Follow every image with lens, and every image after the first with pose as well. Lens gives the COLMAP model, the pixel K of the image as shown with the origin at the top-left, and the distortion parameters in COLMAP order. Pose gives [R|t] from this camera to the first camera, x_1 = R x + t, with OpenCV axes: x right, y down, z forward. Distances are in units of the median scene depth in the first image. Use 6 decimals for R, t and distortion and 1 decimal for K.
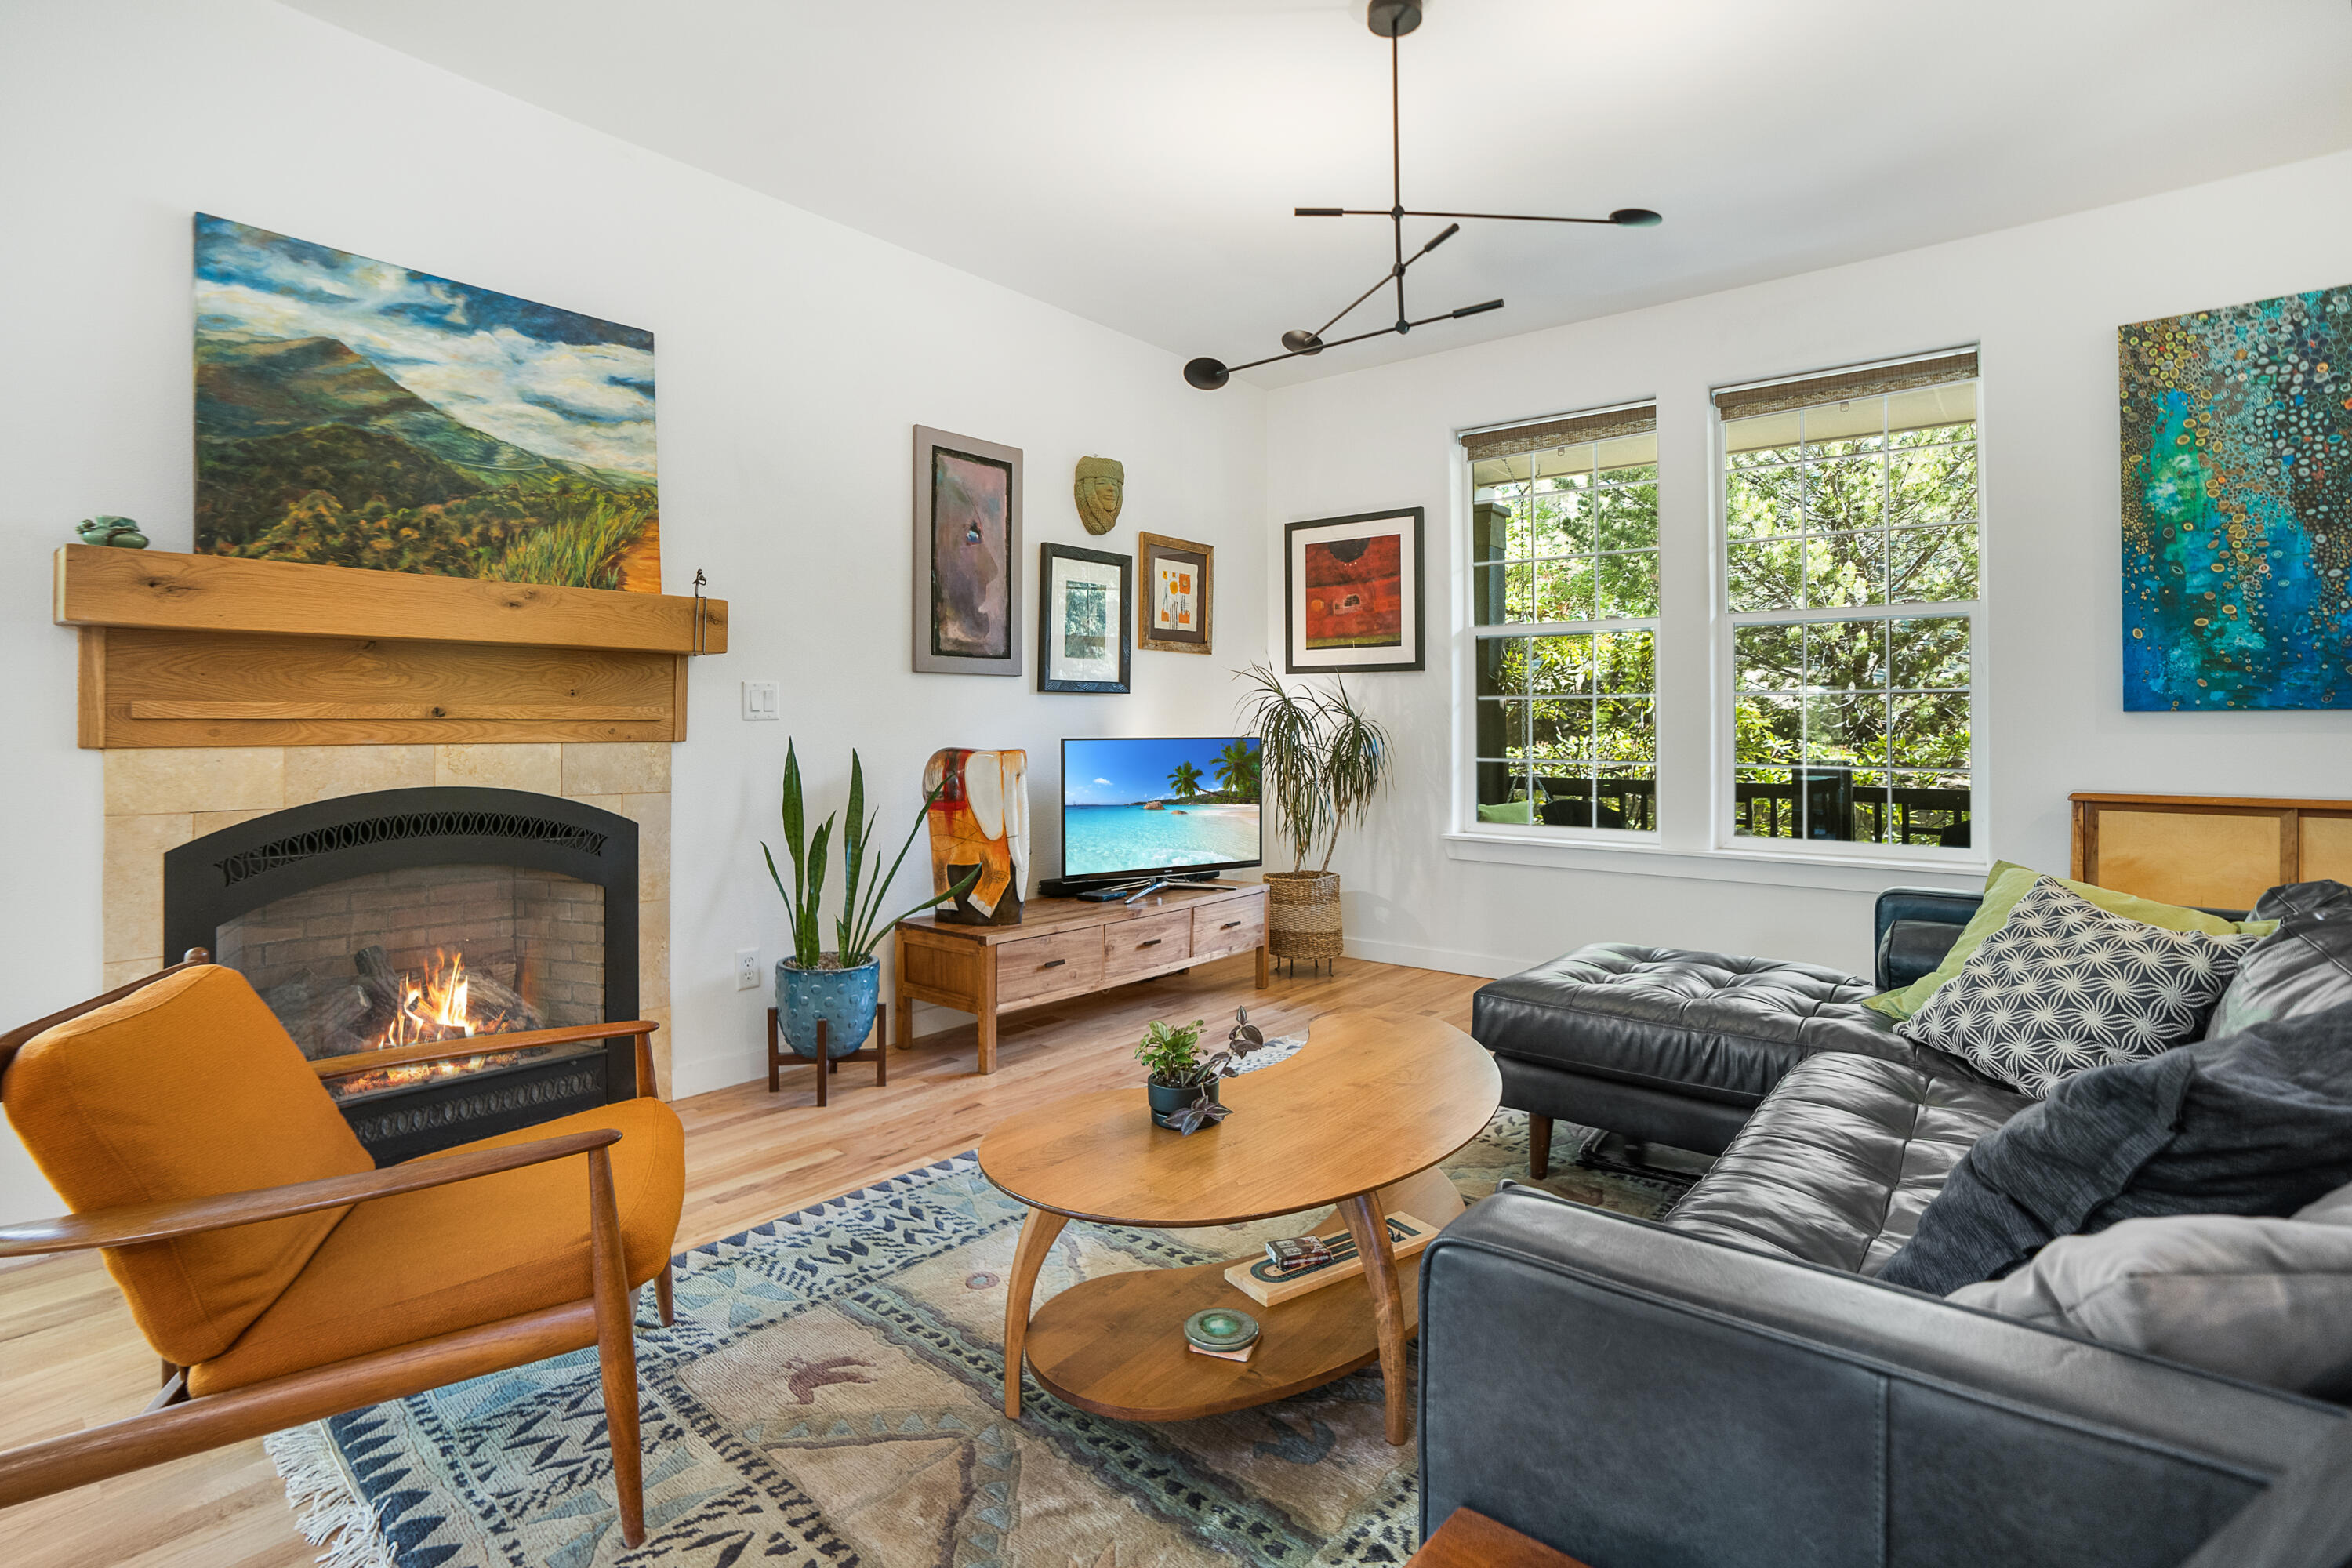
lens RADIAL K [[1119.5, 0, 1172.8], [0, 1119.5, 716.2], [0, 0, 1]] dist [-0.062936, 0.024377]
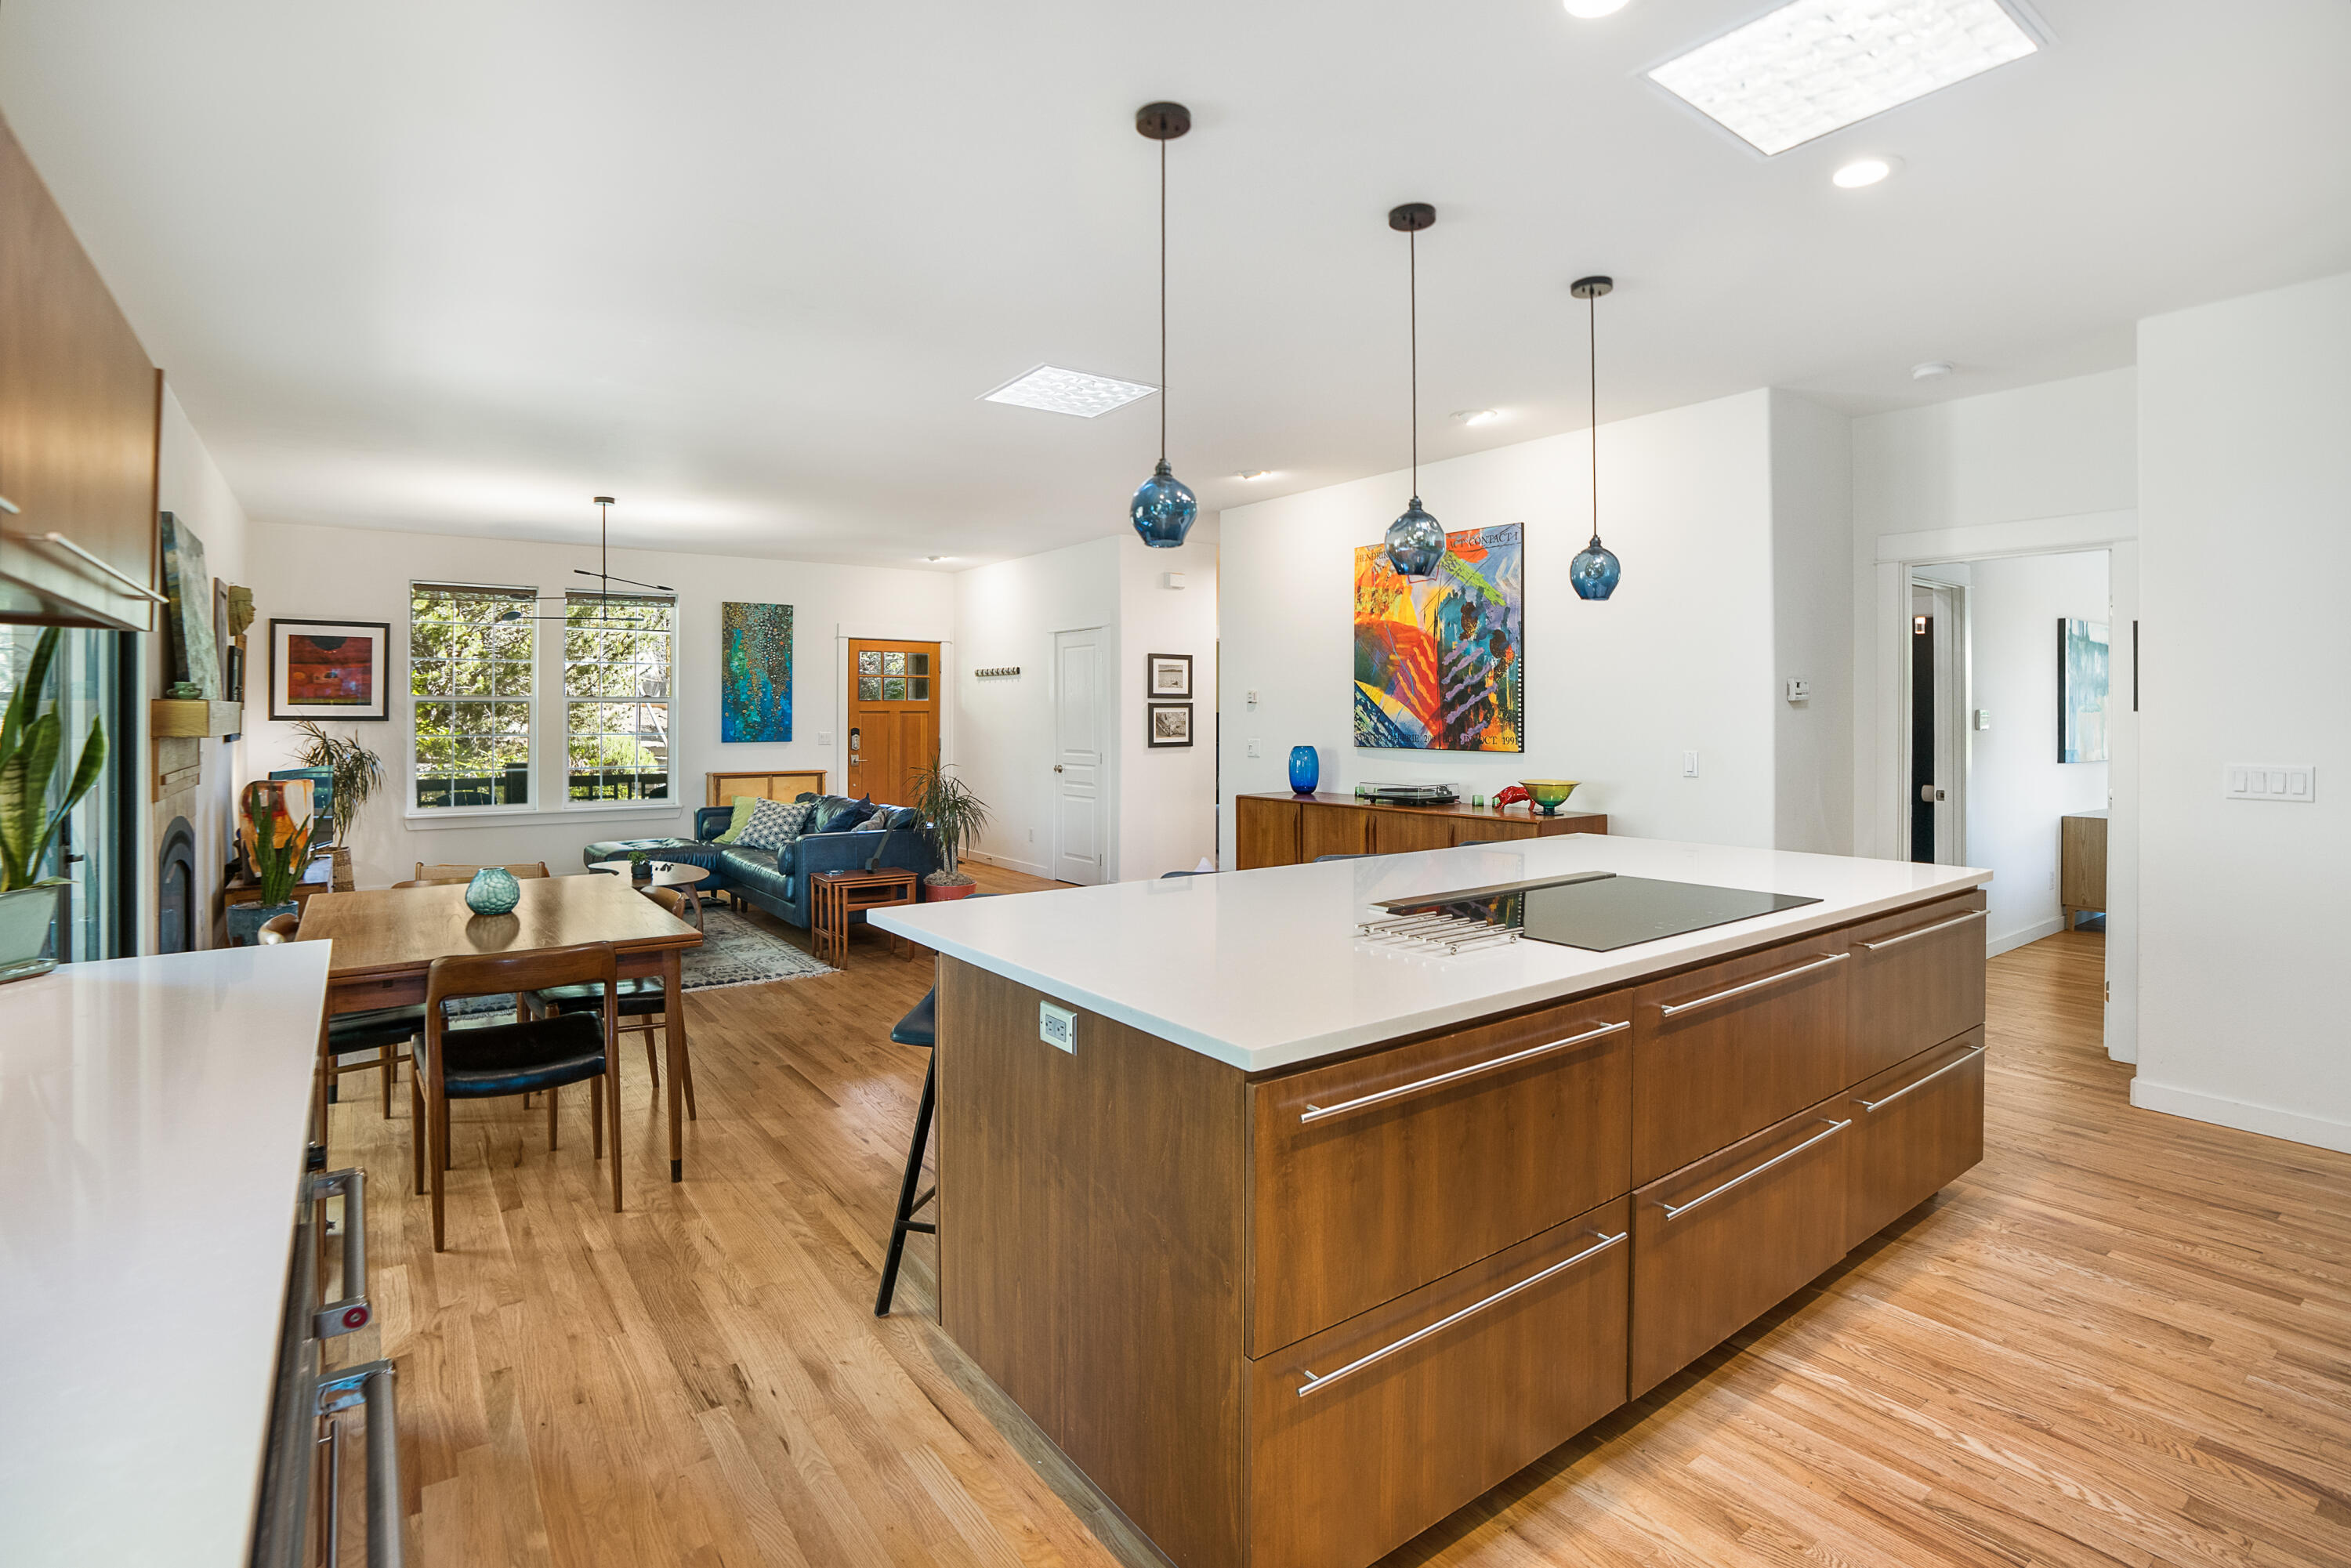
lens RADIAL K [[1119.0, 0, 1161.0], [0, 1119.0, 718.3], [0, 0, 1]] dist [-0.062936, 0.024377]
pose [[0.242376, -0.003671, 0.970176, -1.577857], [-0.007954, 0.999952, 0.005771, -0.092202], [-0.970150, -0.009116, 0.242335, -0.760538]]
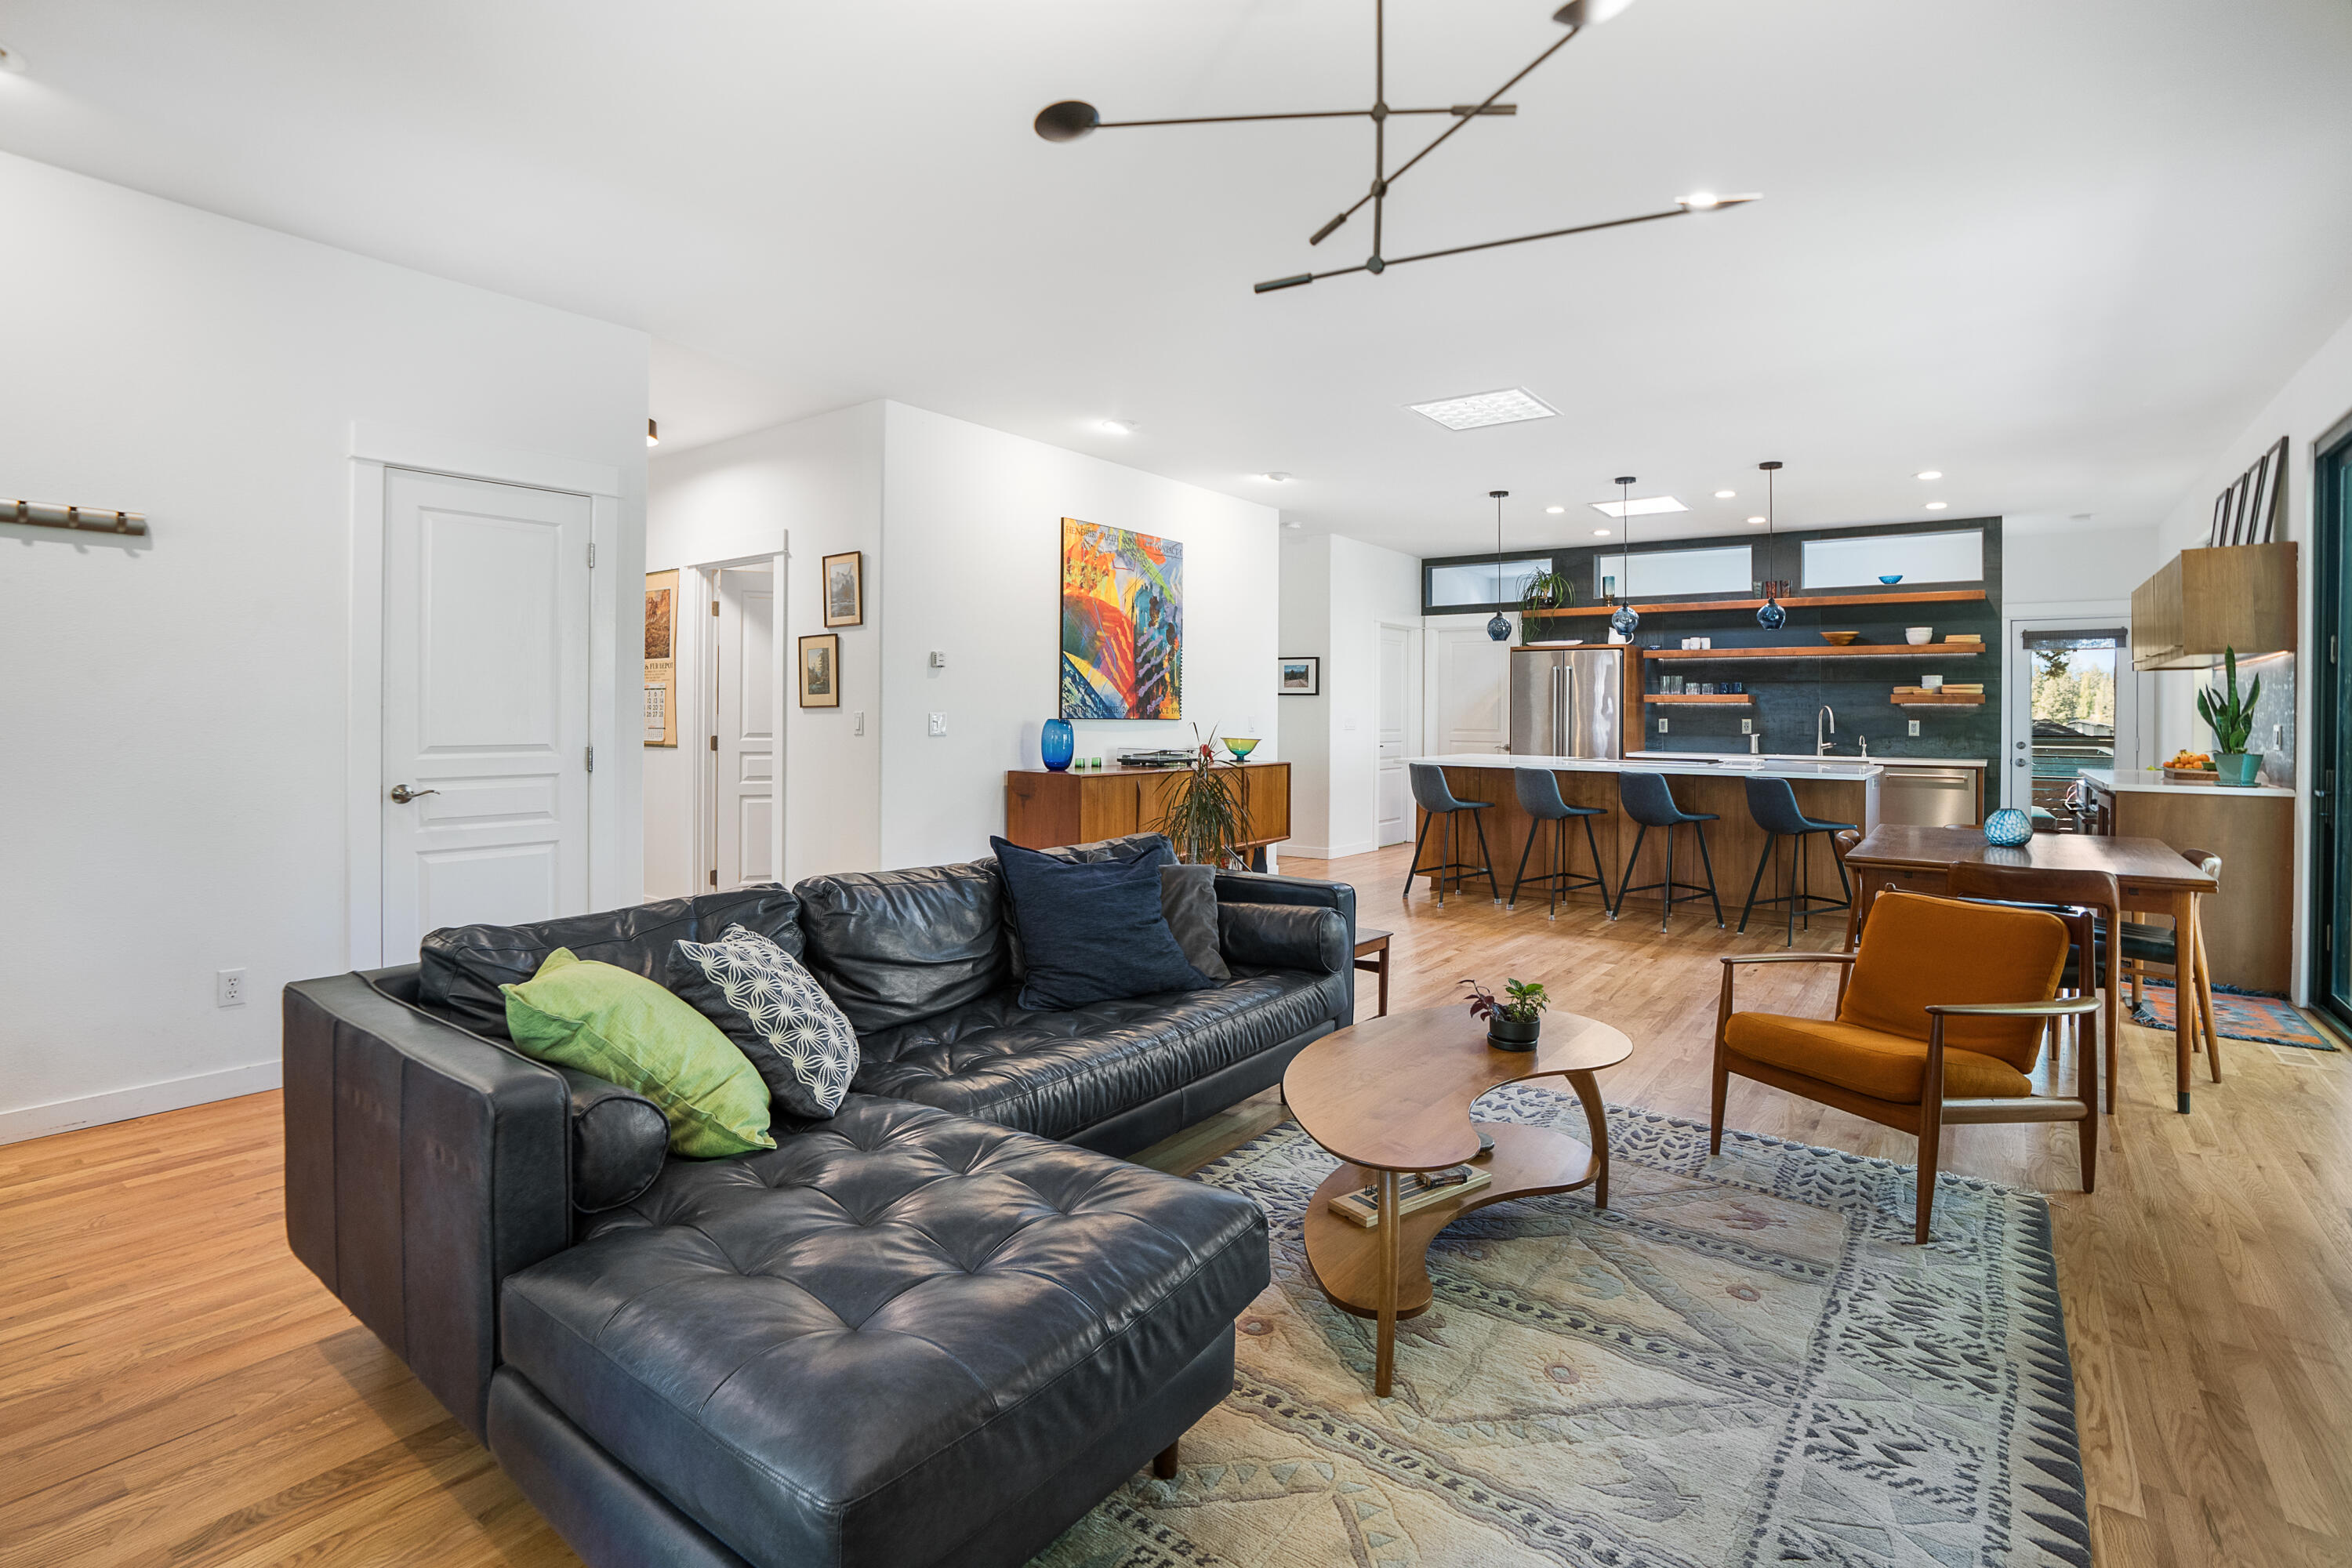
lens RADIAL K [[1119.5, 0, 1161.8], [0, 1119.5, 718.0], [0, 0, 1]] dist [-0.062936, 0.024377]
pose [[-0.998900, -0.008685, -0.046089, 0.281653], [-0.008406, 0.999945, -0.006260, -0.026052], [0.046141, -0.005865, -0.998918, 1.274276]]
